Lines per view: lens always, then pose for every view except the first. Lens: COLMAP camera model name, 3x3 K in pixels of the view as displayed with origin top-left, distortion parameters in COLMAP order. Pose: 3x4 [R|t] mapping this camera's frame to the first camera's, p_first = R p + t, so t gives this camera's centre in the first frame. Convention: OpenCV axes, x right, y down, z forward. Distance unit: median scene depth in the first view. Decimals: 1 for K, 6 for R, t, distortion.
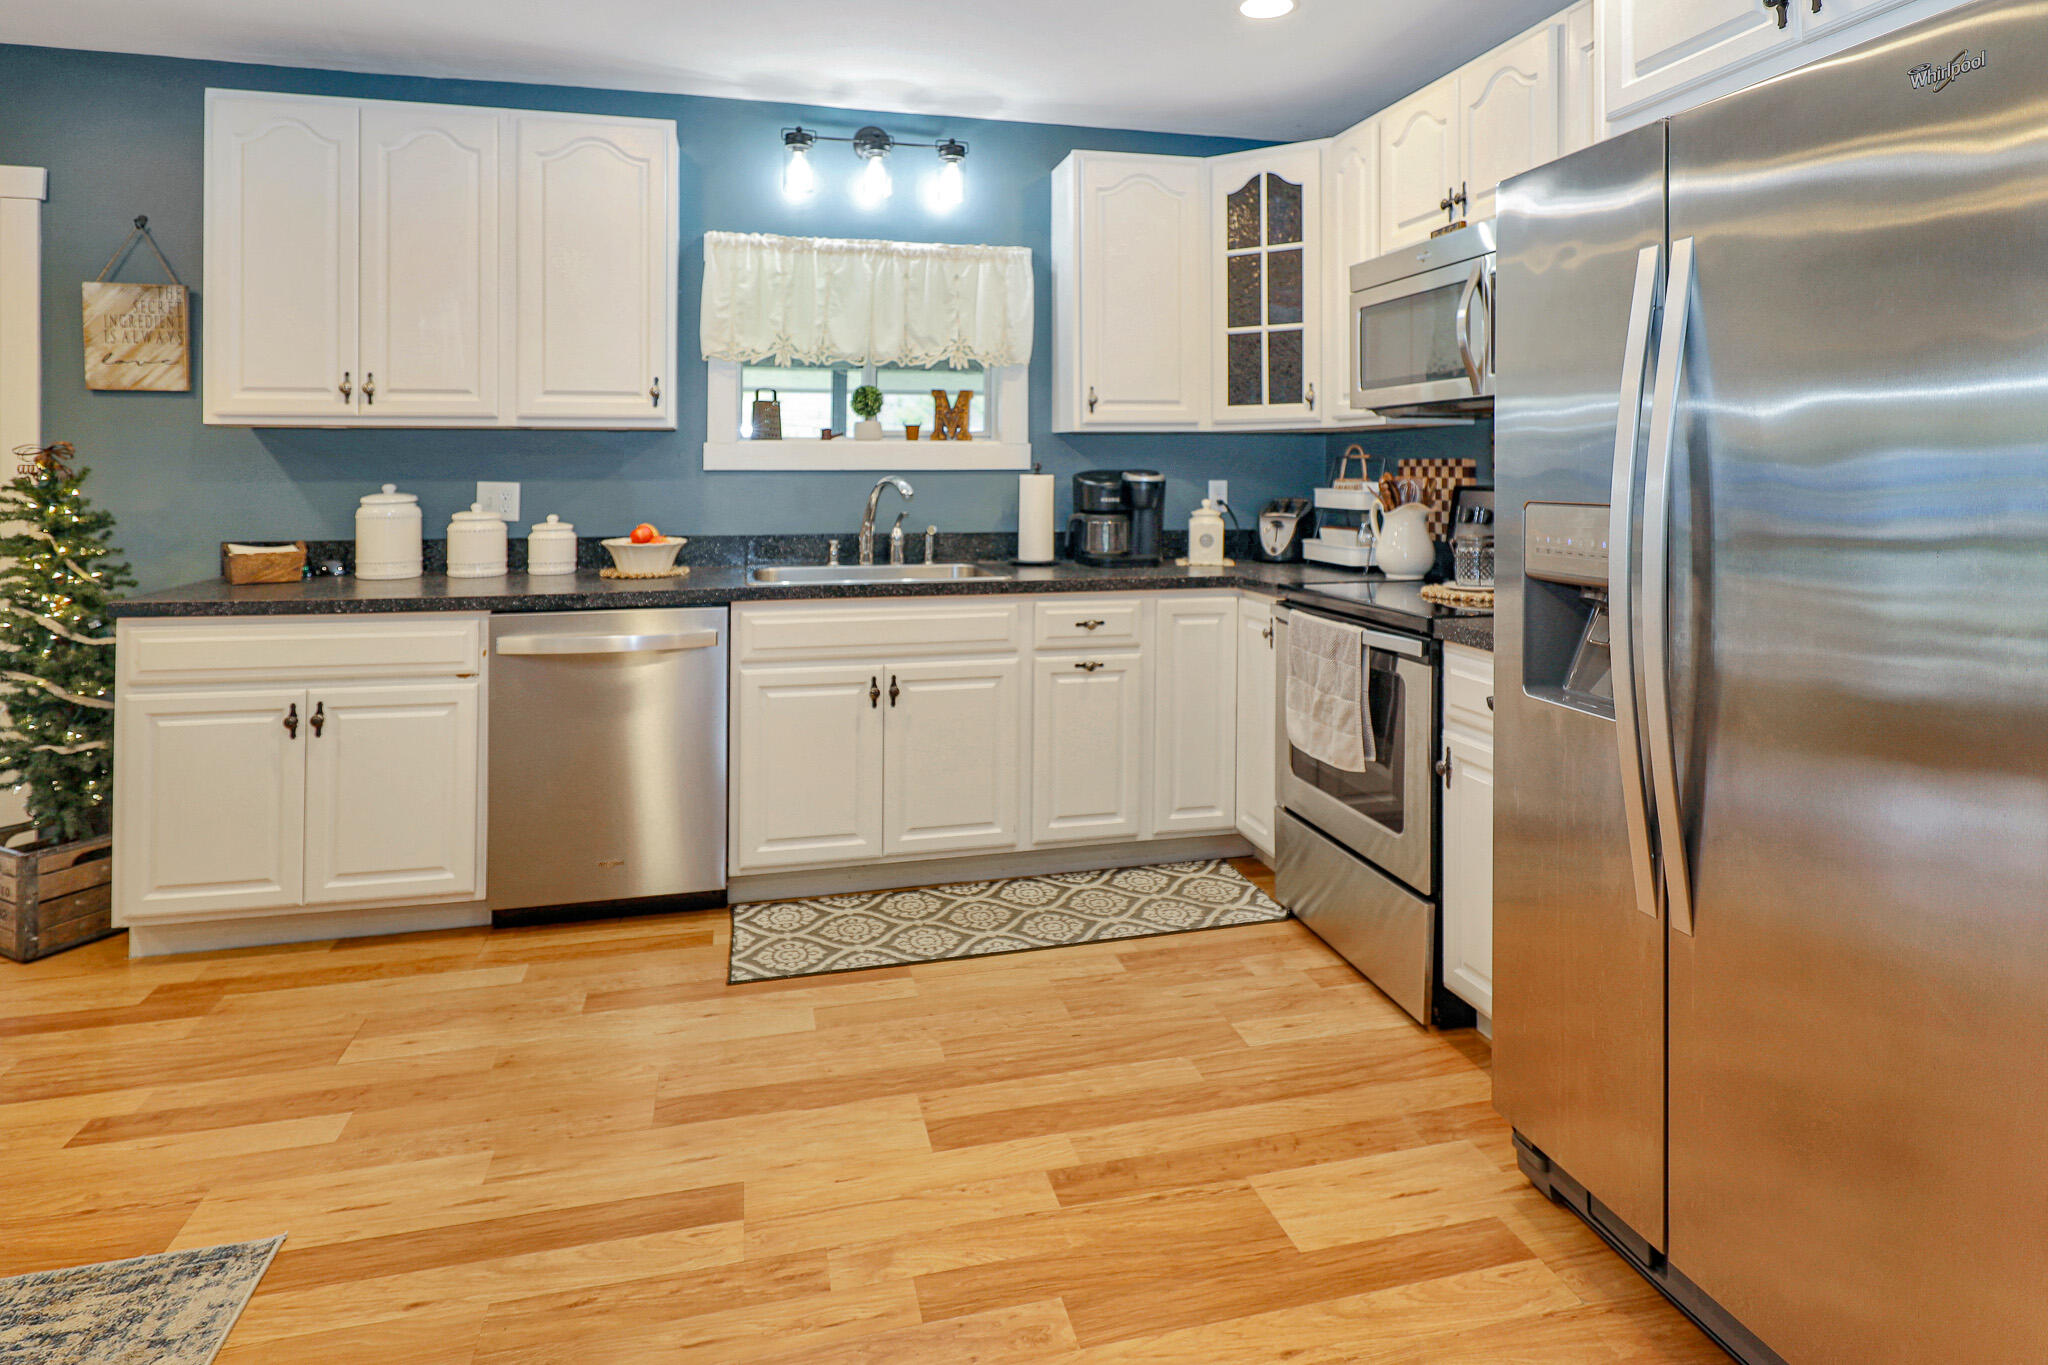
lens RADIAL K [[1144.2, 0, 1058.9], [0, 1144.2, 499.6], [0, 0, 1]] dist [-0.008767, 0.001490]
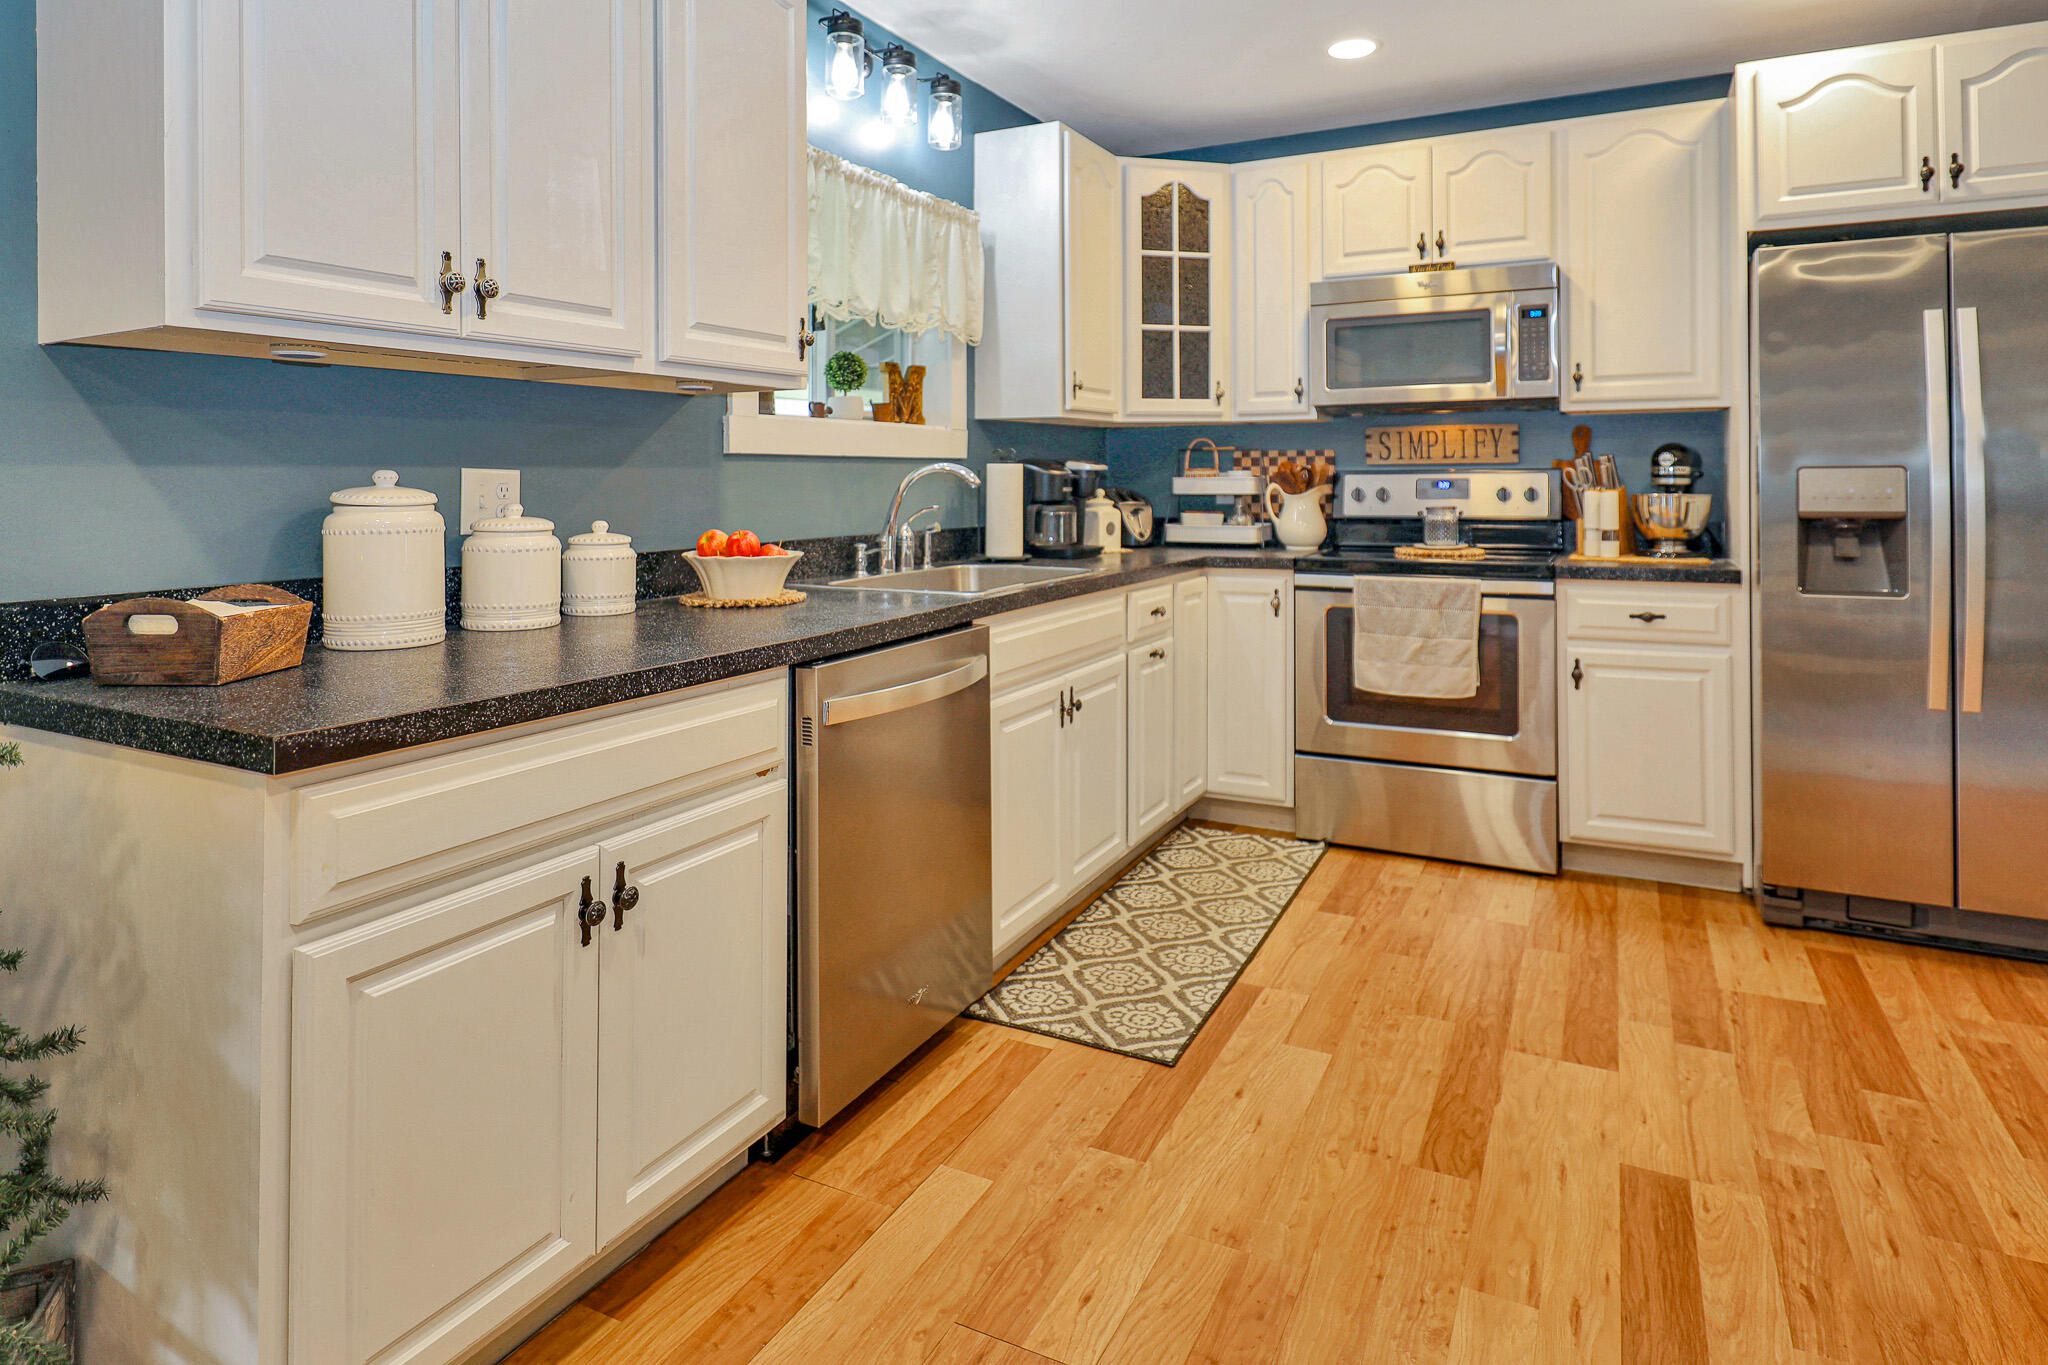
lens RADIAL K [[1144.2, 0, 1022.2], [0, 1144.2, 510.0], [0, 0, 1]] dist [-0.008767, 0.001490]
pose [[0.671301, -0.024690, 0.740774, -0.774030], [0.026563, 0.999604, 0.009245, 0.008527], [-0.740709, 0.013471, 0.671691, 0.415756]]
